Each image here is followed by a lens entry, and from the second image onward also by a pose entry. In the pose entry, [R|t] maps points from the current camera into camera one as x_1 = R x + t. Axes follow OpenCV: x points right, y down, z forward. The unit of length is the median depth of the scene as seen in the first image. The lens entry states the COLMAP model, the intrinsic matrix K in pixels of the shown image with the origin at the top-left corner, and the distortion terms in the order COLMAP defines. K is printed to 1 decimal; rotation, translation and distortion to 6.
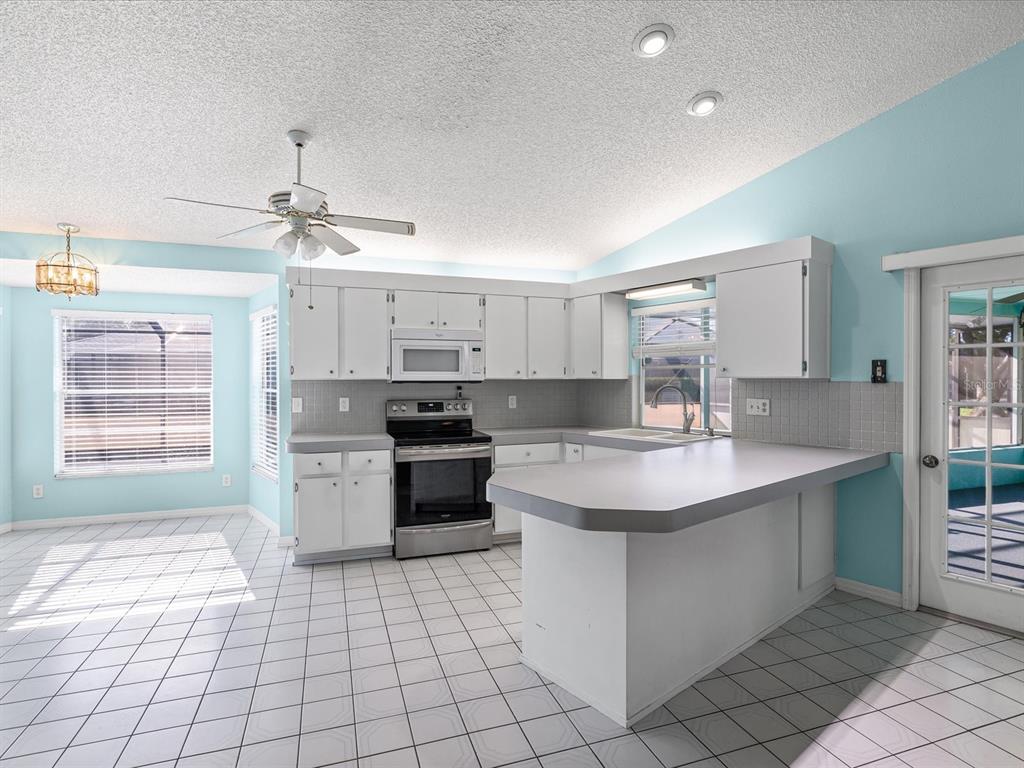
lens RADIAL K [[517.2, 0, 504.5], [0, 517.2, 382.8], [0, 0, 1]] dist [0.002048, 0.000852]
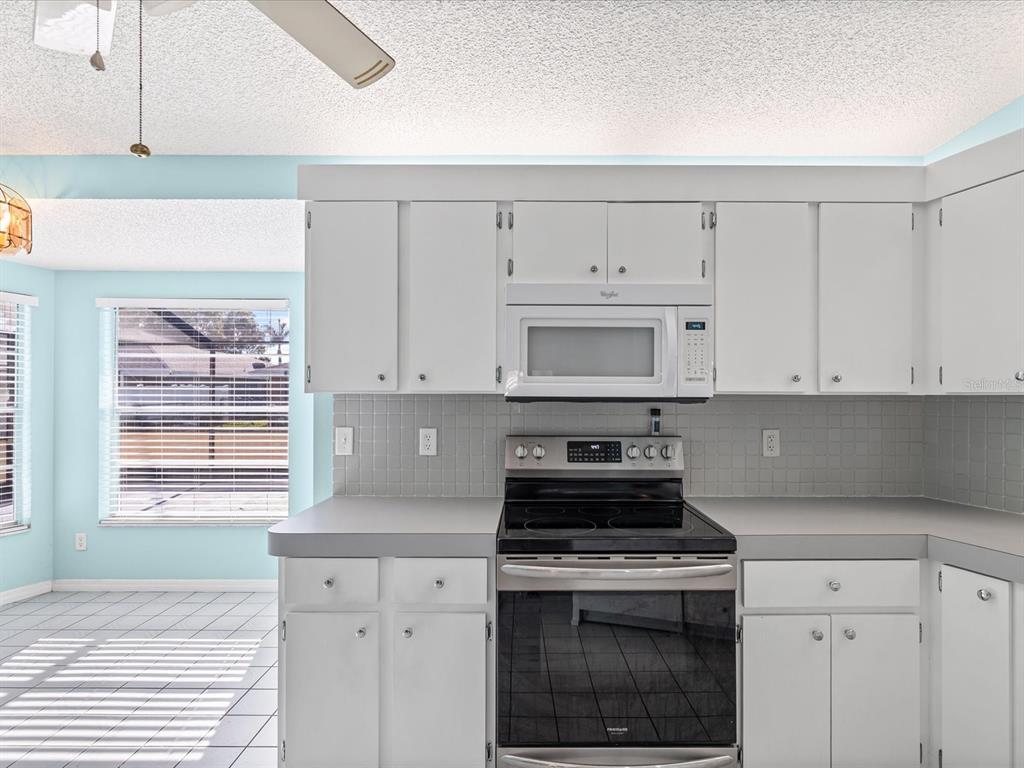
lens RADIAL K [[528.2, 0, 532.1], [0, 528.2, 392.9], [0, 0, 1]] dist [-0.002056, -0.000307]
pose [[0.948069, 0.003326, -0.318048, -0.043225], [-0.006598, 0.999936, -0.009211, -0.003019], [0.317997, 0.010831, 0.948030, 0.543383]]
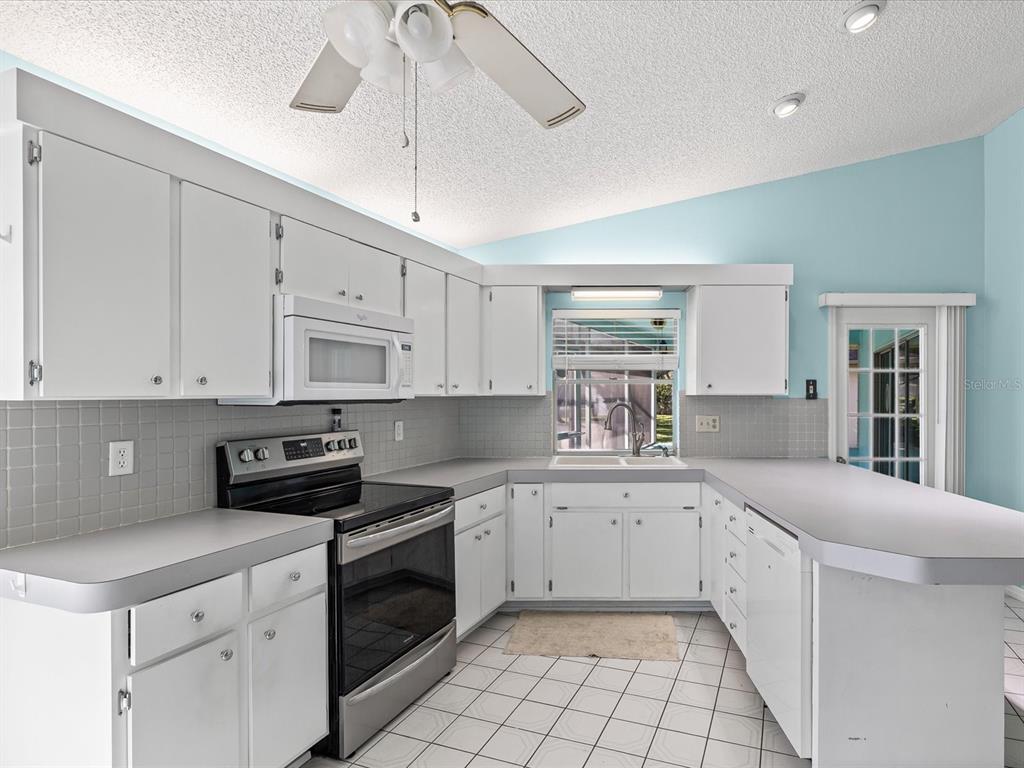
lens RADIAL K [[550.4, 0, 567.9], [0, 550.4, 394.8], [0, 0, 1]] dist [0.000366, 0.000301]
pose [[0.643821, -0.001357, 0.765175, -0.428123], [0.004211, 0.999990, -0.001770, -0.007228], [-0.765165, 0.004362, 0.643820, 0.446569]]
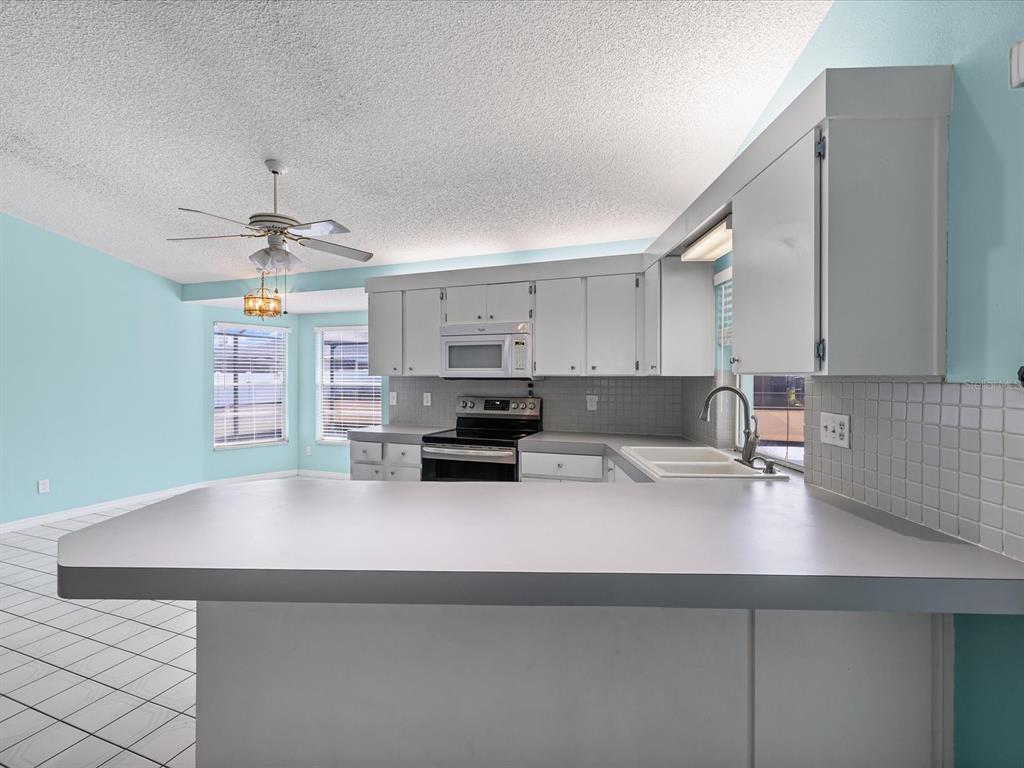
lens RADIAL K [[479.8, 0, 508.0], [0, 479.8, 378.4], [0, 0, 1]] dist [0.008858, 0.000093]
pose [[0.767305, 0.004832, -0.641264, 0.470950], [-0.005354, 0.999985, 0.001129, -0.003660], [0.641259, 0.002567, 0.767320, 0.349361]]
